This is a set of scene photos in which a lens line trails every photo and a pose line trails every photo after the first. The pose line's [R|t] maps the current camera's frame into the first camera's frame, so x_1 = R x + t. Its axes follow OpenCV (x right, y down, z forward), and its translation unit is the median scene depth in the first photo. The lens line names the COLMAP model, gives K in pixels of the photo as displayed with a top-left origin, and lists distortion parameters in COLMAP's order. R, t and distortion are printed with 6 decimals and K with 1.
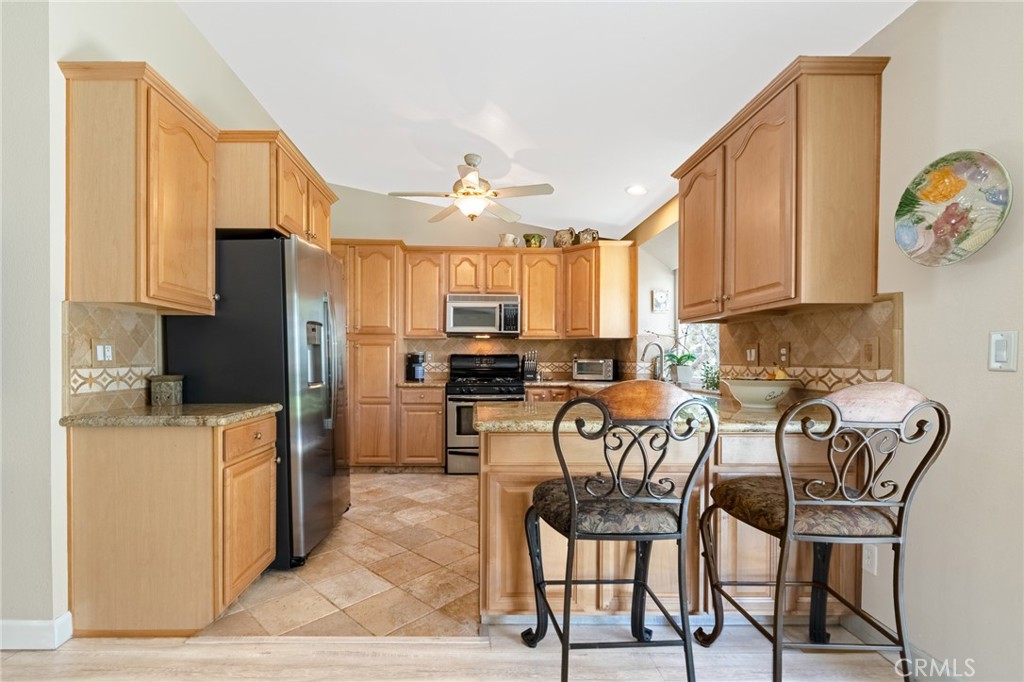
lens RADIAL K [[463.3, 0, 498.4], [0, 463.3, 365.7], [0, 0, 1]] dist [0.004725, 0.000515]
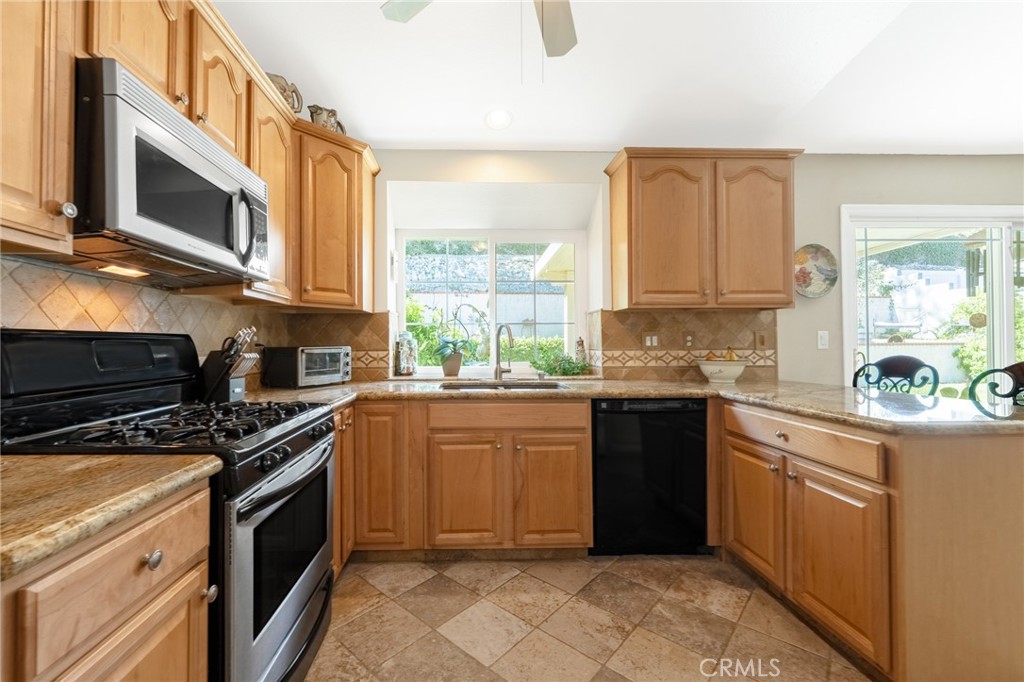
lens RADIAL K [[427.4, 0, 489.6], [0, 427.4, 340.7], [0, 0, 1]] dist [0.003946, -0.000567]
pose [[0.009328, 0.006282, 0.999937, -0.313819], [0.019048, 0.999798, -0.006459, -0.014707], [-0.999775, 0.019107, 0.009207, 0.819242]]
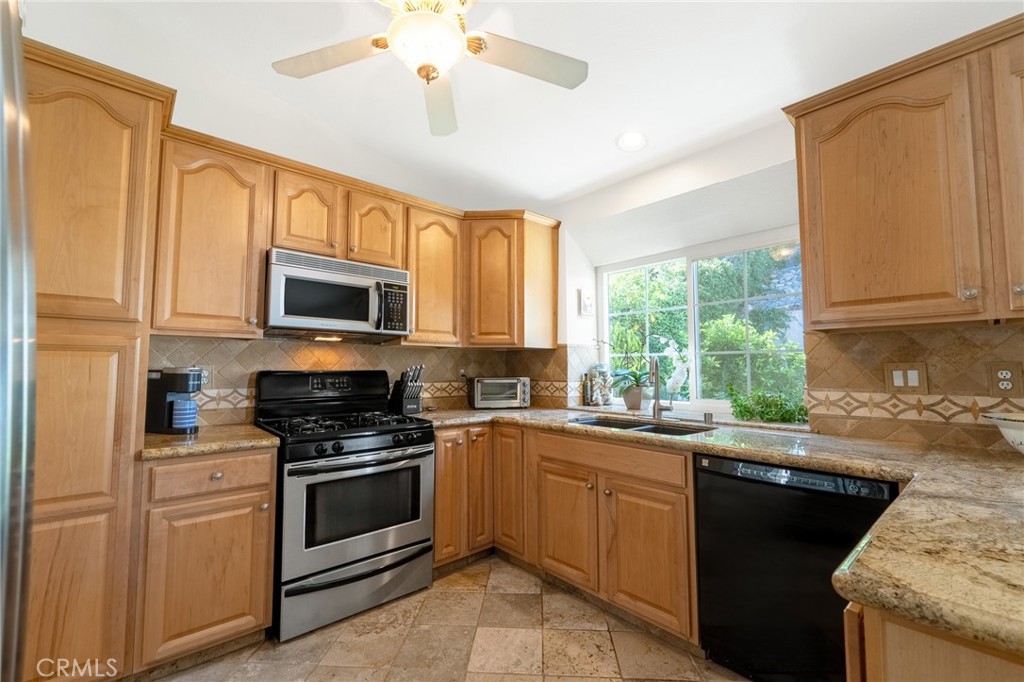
lens RADIAL K [[427.4, 0, 510.0], [0, 427.4, 343.2], [0, 0, 1]] dist [0.003946, -0.000567]
pose [[0.773358, 0.035824, 0.632956, -0.202053], [0.009839, 0.997604, -0.068484, -0.022235], [-0.633893, 0.059190, 0.771153, 0.512493]]
